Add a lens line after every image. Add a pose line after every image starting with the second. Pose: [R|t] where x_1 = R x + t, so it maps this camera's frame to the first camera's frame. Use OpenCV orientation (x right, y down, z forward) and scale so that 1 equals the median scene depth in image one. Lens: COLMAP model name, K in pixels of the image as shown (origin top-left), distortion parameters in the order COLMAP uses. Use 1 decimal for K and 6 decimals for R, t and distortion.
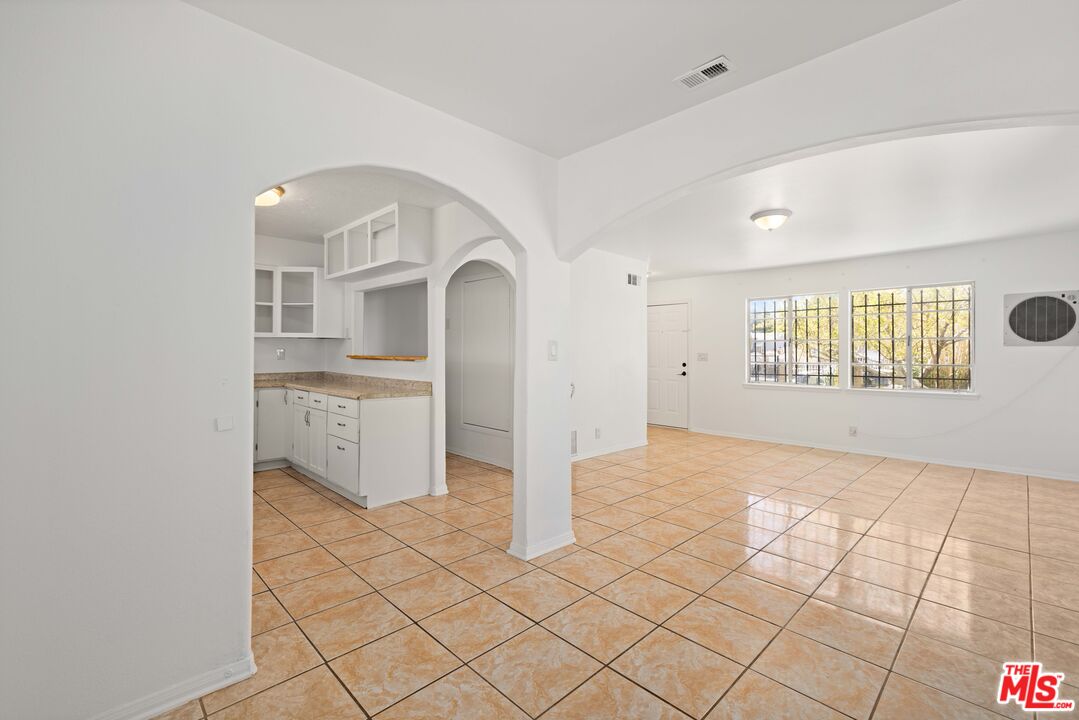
lens RADIAL K [[461.8, 0, 541.5], [0, 461.8, 348.1], [0, 0, 1]] dist [-0.000301, -0.000027]
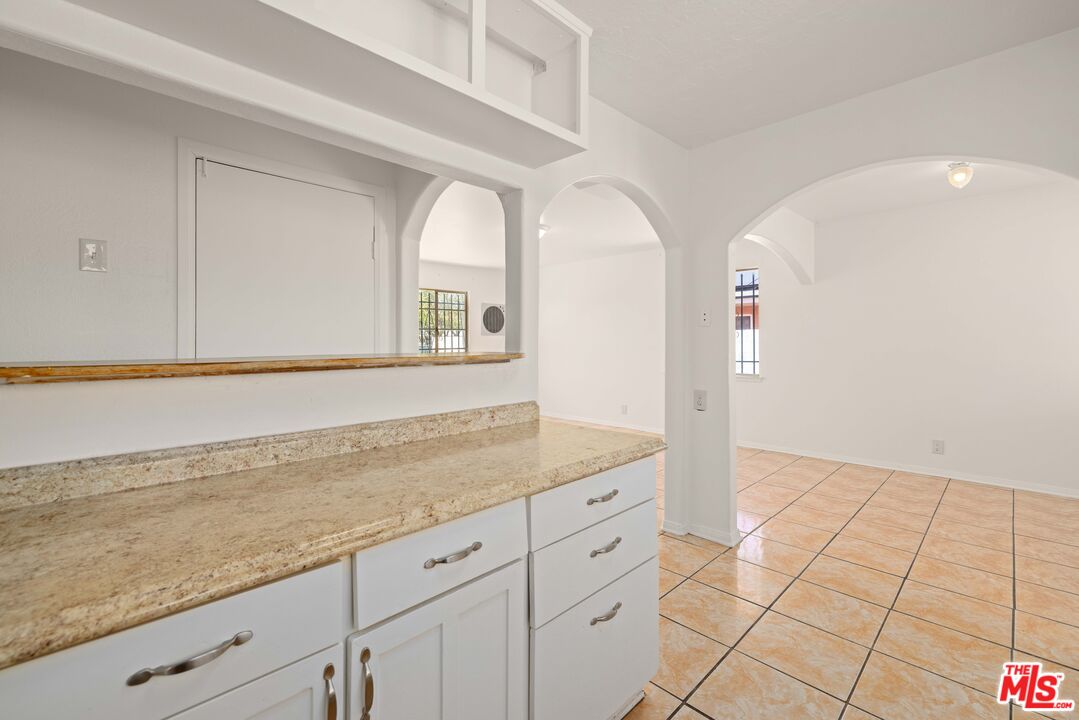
lens RADIAL K [[464.2, 0, 538.1], [0, 464.2, 341.9], [0, 0, 1]] dist [0.000966, 0.000104]
pose [[0.010641, -0.008786, 0.999905, -0.607830], [-0.005923, 0.999943, 0.008849, 0.002369], [-0.999926, -0.006016, 0.010589, 0.809420]]
